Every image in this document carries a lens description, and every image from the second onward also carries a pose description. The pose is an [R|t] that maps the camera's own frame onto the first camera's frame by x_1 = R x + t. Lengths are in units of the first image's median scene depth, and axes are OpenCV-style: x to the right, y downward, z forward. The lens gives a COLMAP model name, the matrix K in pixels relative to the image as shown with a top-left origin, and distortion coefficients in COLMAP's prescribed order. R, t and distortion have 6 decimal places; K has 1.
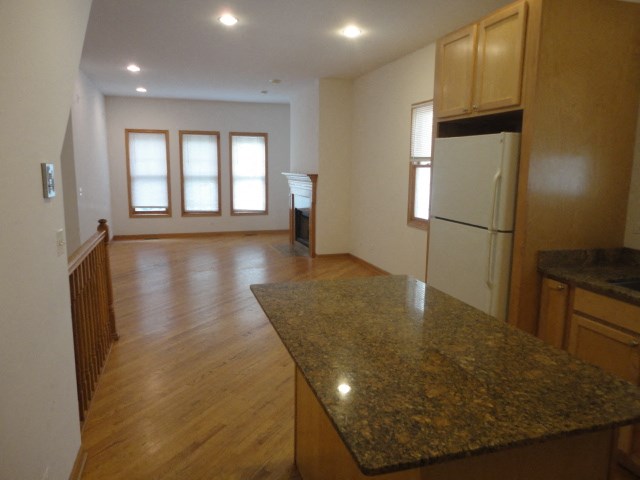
lens RADIAL K [[564.5, 0, 320.0], [0, 564.5, 240.0], [0, 0, 1]] dist [0.043686, 0.002515]
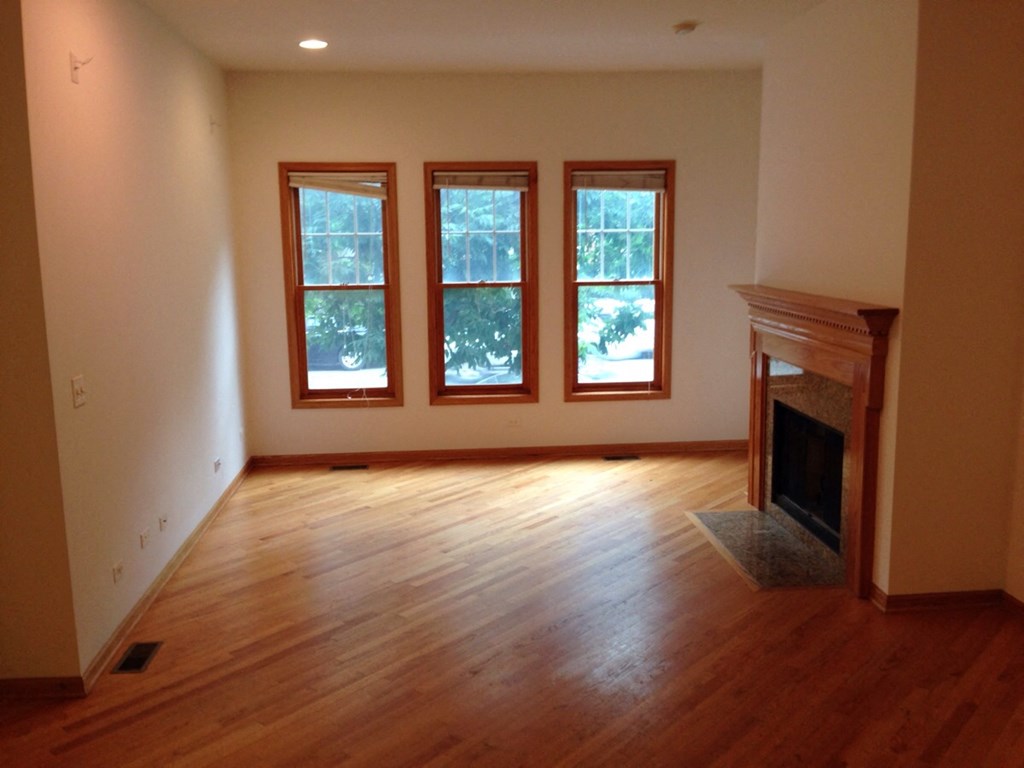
lens RADIAL K [[903.2, 0, 512.0], [0, 903.2, 384.0], [0, 0, 1]] dist [0.043686, 0.002515]
pose [[0.983136, 0.018041, -0.181984, -0.092419], [-0.010684, 0.999088, 0.041329, -0.082758], [0.182564, -0.038688, 0.982433, 0.464129]]
